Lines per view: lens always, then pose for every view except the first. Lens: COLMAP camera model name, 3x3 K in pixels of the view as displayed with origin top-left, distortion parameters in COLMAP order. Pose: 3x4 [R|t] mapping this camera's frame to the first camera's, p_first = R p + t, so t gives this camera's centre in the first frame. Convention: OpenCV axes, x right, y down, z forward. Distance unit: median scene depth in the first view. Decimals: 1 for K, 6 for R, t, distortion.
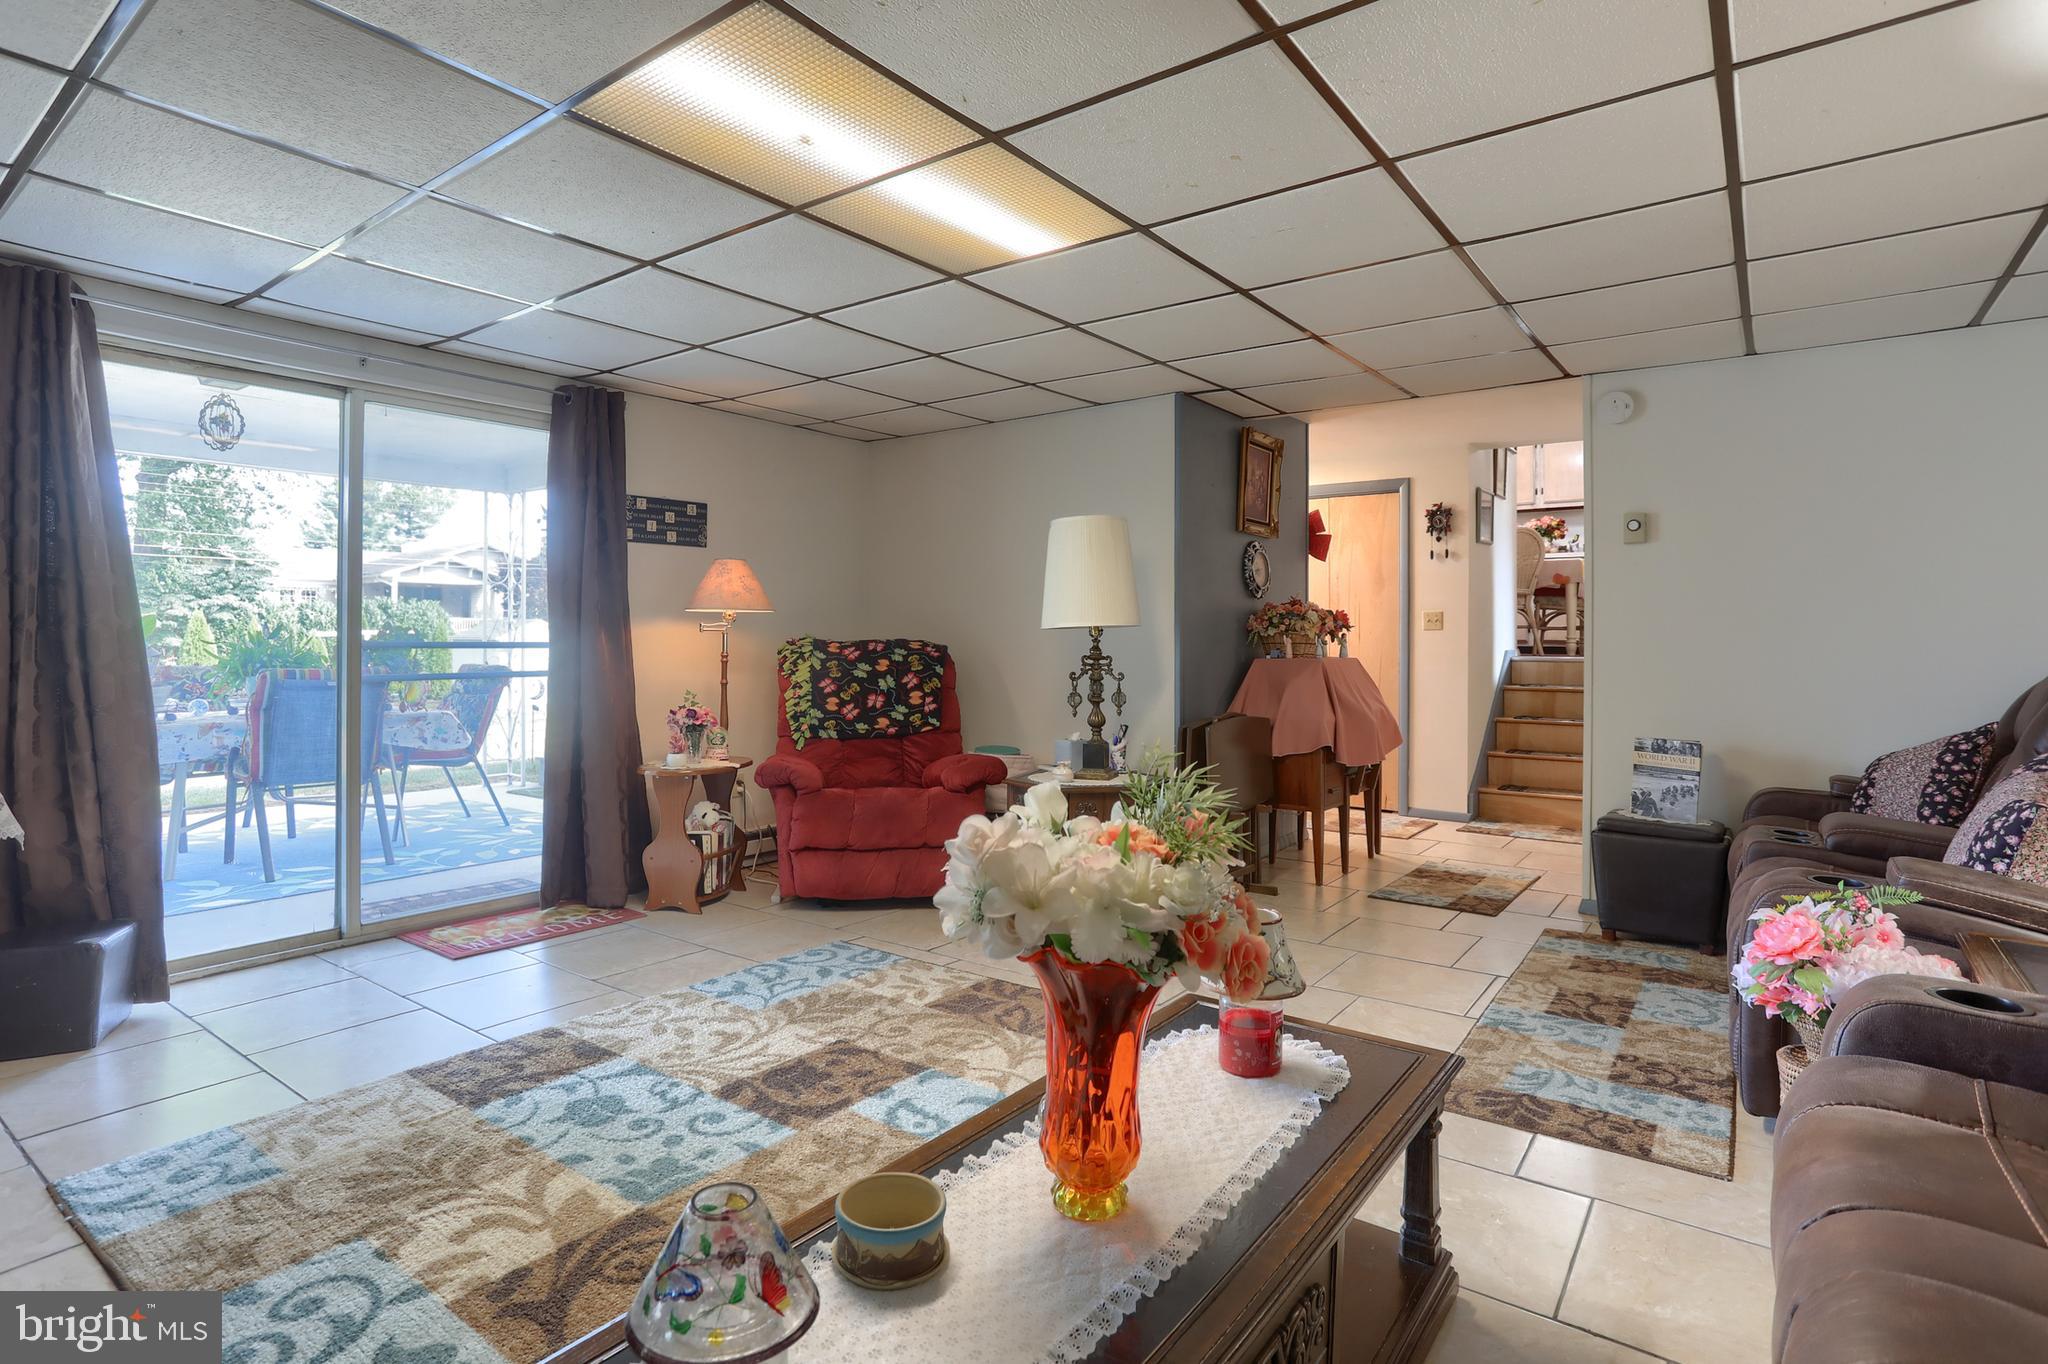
lens RADIAL K [[1032.1, 0, 1027.2], [0, 1032.1, 643.3], [0, 0, 1]] dist [-0.046968, 0.000963]
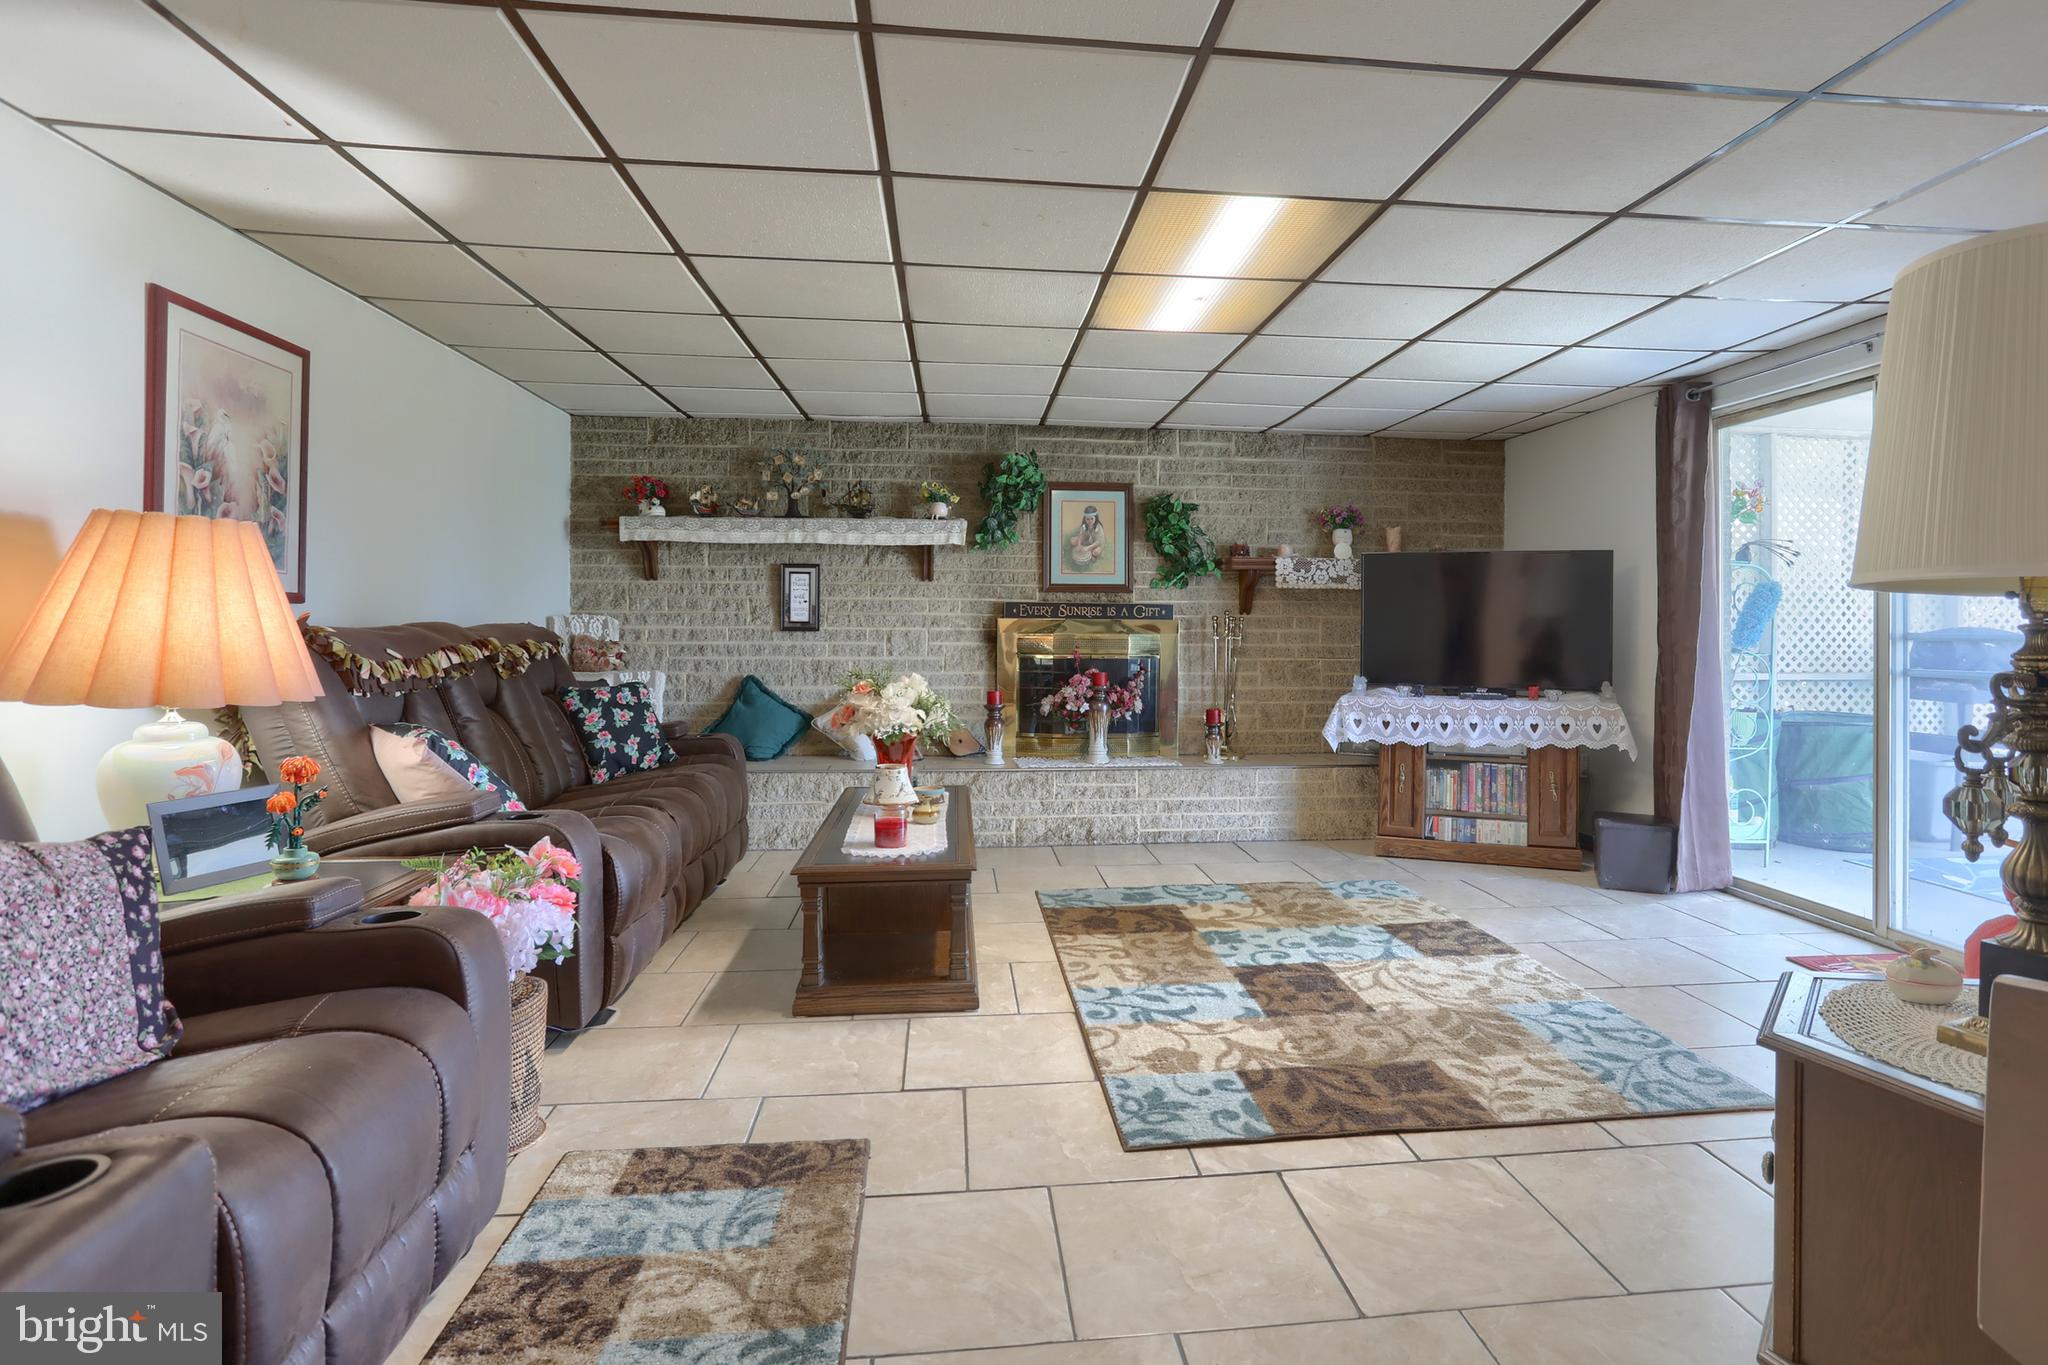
lens RADIAL K [[1032.1, 0, 1027.2], [0, 1032.1, 643.8], [0, 0, 1]] dist [-0.046968, 0.000963]
pose [[-0.758921, 0.003927, -0.651170, 0.801542], [-0.006084, 0.999895, 0.013121, 0.003675], [0.651154, 0.013920, -0.758818, 1.639498]]
